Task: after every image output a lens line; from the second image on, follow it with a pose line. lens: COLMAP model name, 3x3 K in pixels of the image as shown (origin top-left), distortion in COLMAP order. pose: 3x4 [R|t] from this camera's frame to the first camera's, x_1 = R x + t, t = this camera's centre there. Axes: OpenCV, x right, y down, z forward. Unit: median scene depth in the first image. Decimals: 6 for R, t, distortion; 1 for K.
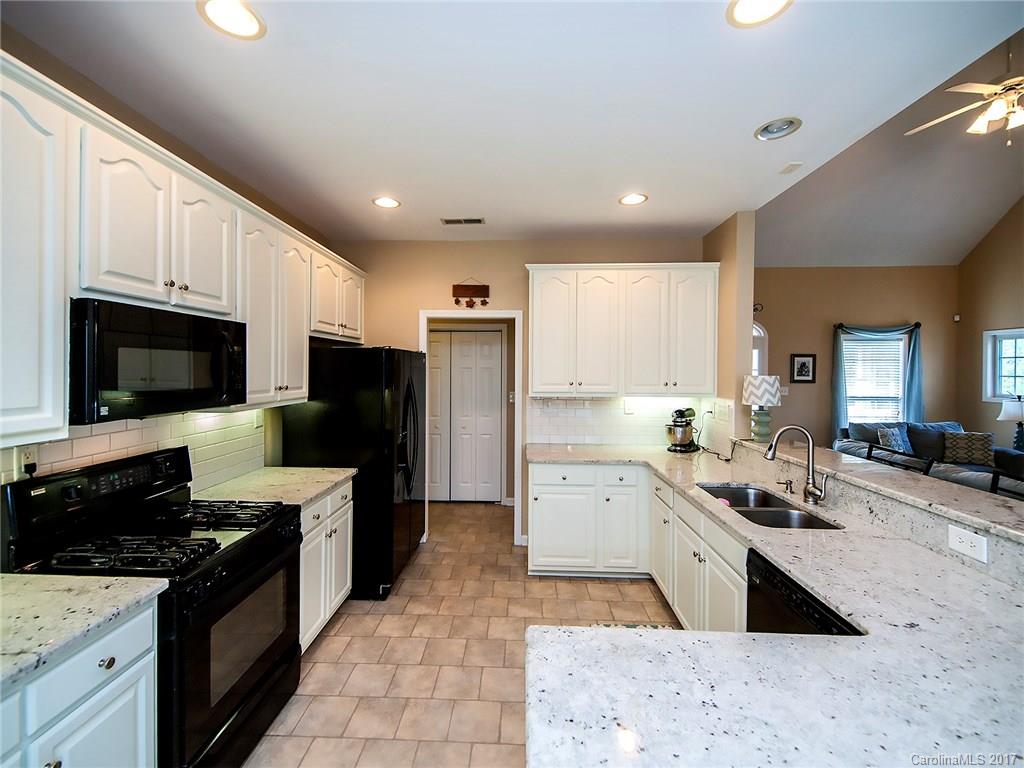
lens RADIAL K [[422.5, 0, 513.2], [0, 422.5, 368.1], [0, 0, 1]] dist [0.001236, -0.002333]
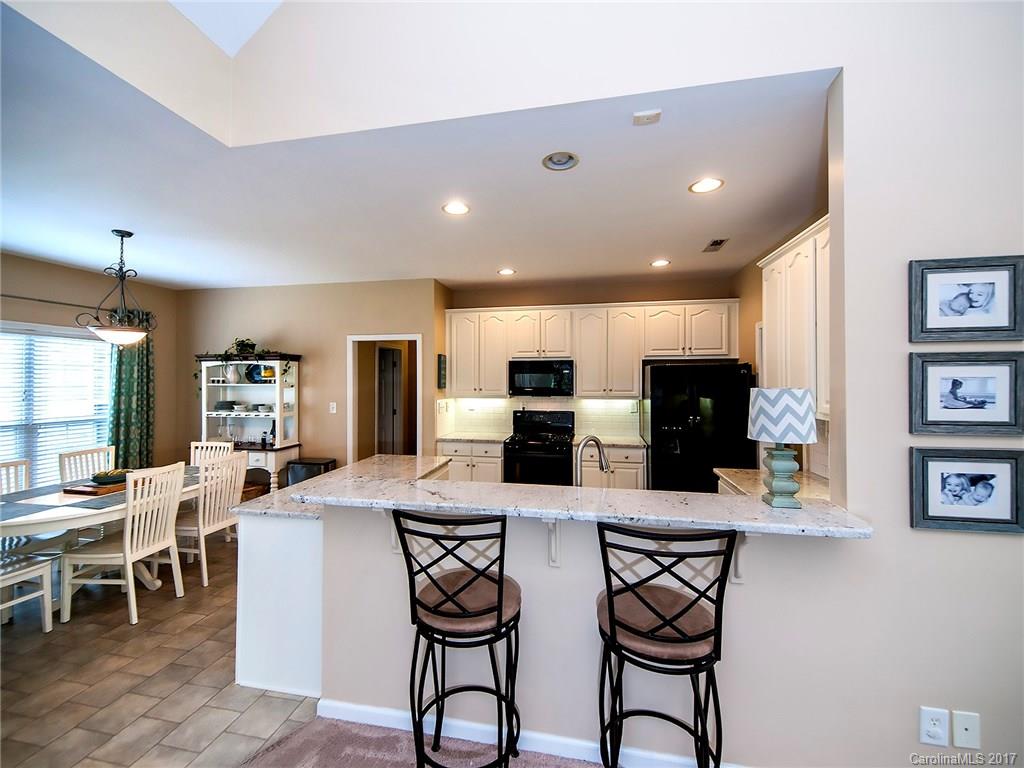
lens RADIAL K [[422.5, 0, 508.4], [0, 422.5, 377.6], [0, 0, 1]] dist [0.001236, -0.002333]
pose [[-0.159450, -0.012125, -0.987132, 1.059786], [0.003475, 0.999911, -0.012843, 0.010969], [0.987200, -0.005478, -0.159394, 0.638303]]
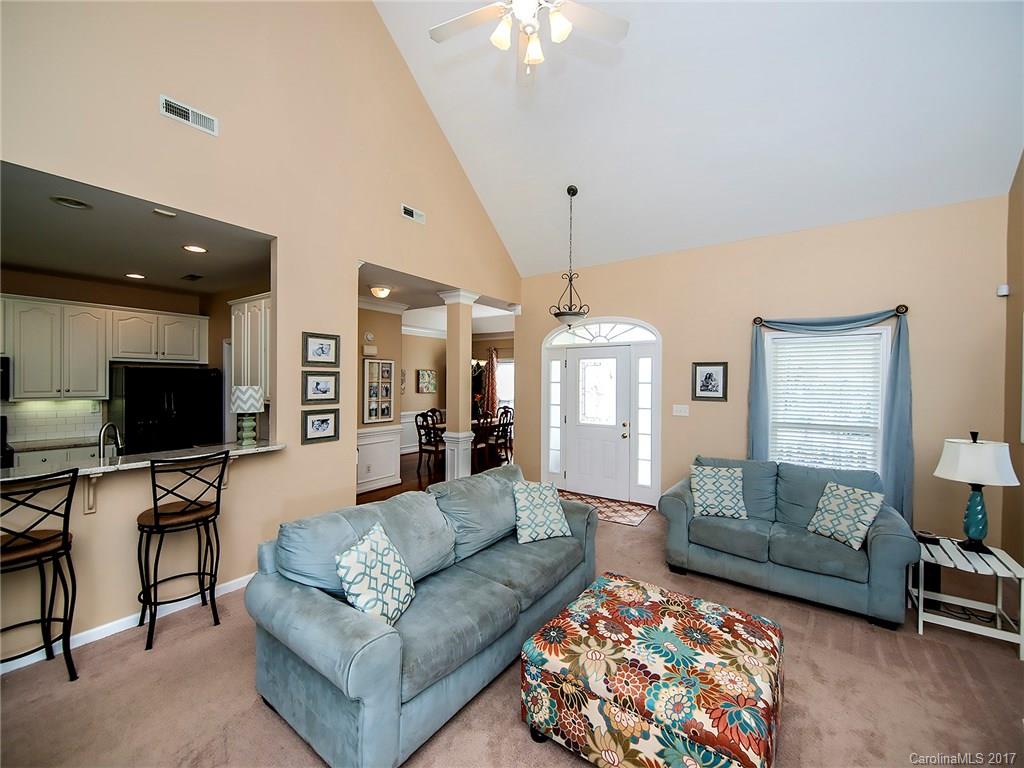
lens RADIAL K [[422.5, 0, 517.7], [0, 422.5, 384.6], [0, 0, 1]] dist [0.001236, -0.002333]
pose [[0.844601, 0.003968, -0.535382, 1.601125], [-0.001659, 0.999987, 0.004794, 0.009236], [0.535394, -0.003161, 0.844596, 0.368840]]
